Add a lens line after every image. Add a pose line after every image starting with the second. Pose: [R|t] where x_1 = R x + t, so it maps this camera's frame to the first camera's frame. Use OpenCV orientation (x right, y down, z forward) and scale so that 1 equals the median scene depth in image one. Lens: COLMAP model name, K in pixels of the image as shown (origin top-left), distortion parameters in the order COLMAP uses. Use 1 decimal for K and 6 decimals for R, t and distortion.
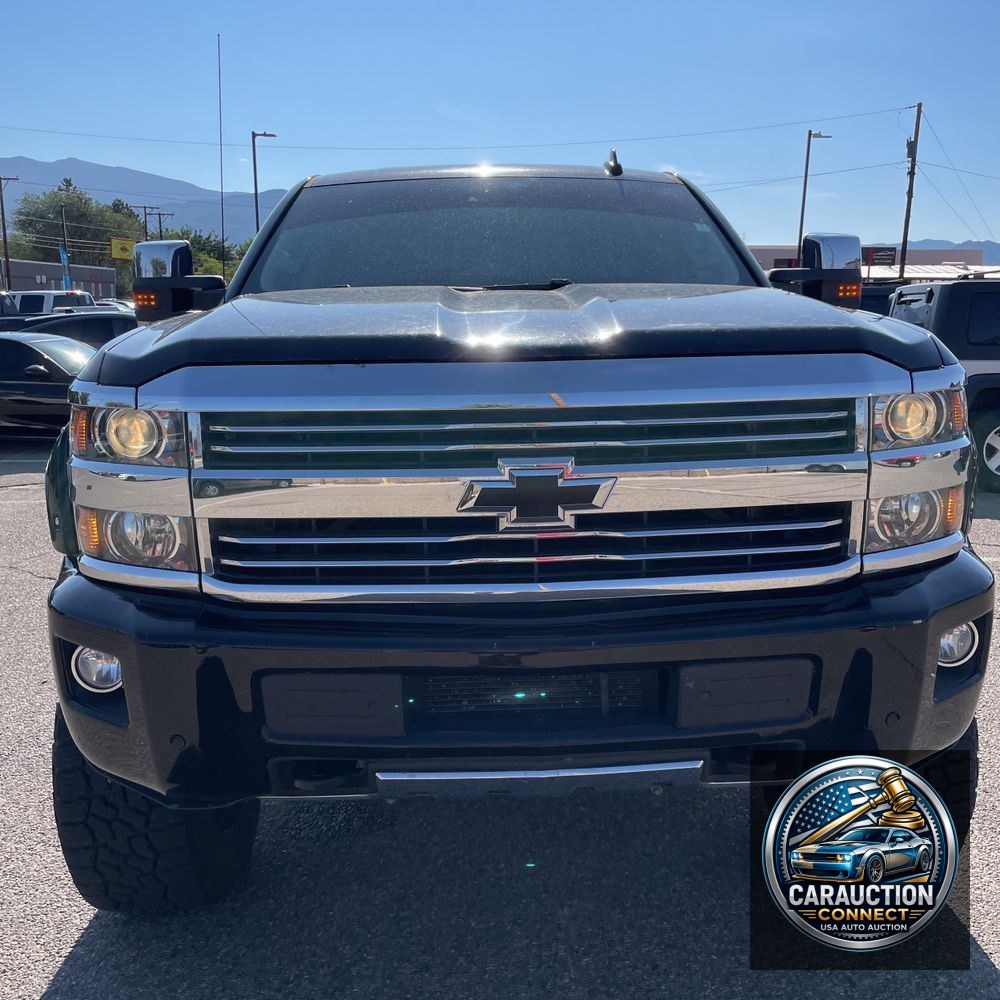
lens RADIAL K [[1027.6, 0, 488.8], [0, 1027.6, 515.1], [0, 0, 1]] dist [0.091847, -0.110270]
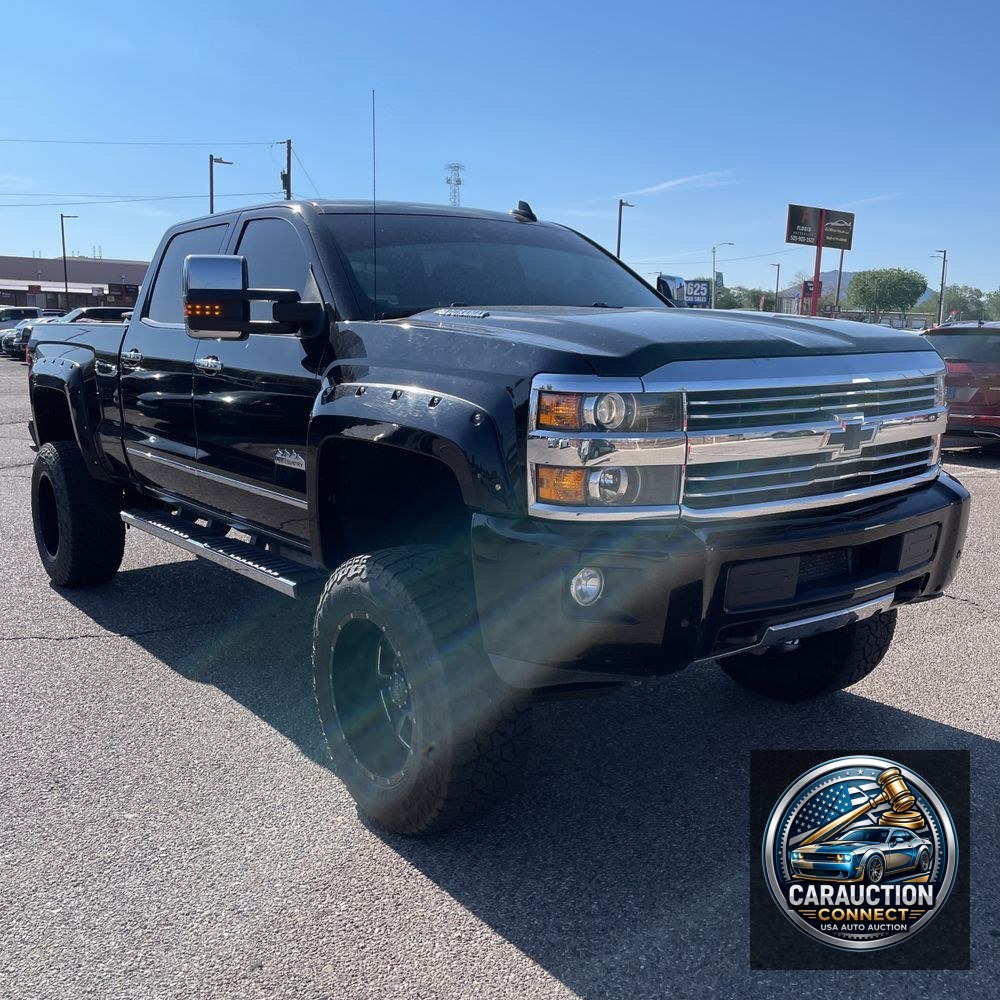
lens RADIAL K [[1026.8, 0, 500.0], [0, 1026.8, 500.0], [0, 0, 1]] dist [0.101647, -0.137195]
pose [[0.828079, -0.080724, 0.554770, -1.280223], [0.097117, 0.995273, -0.000141, 0.026045], [-0.552136, 0.053994, 0.832004, -0.055037]]
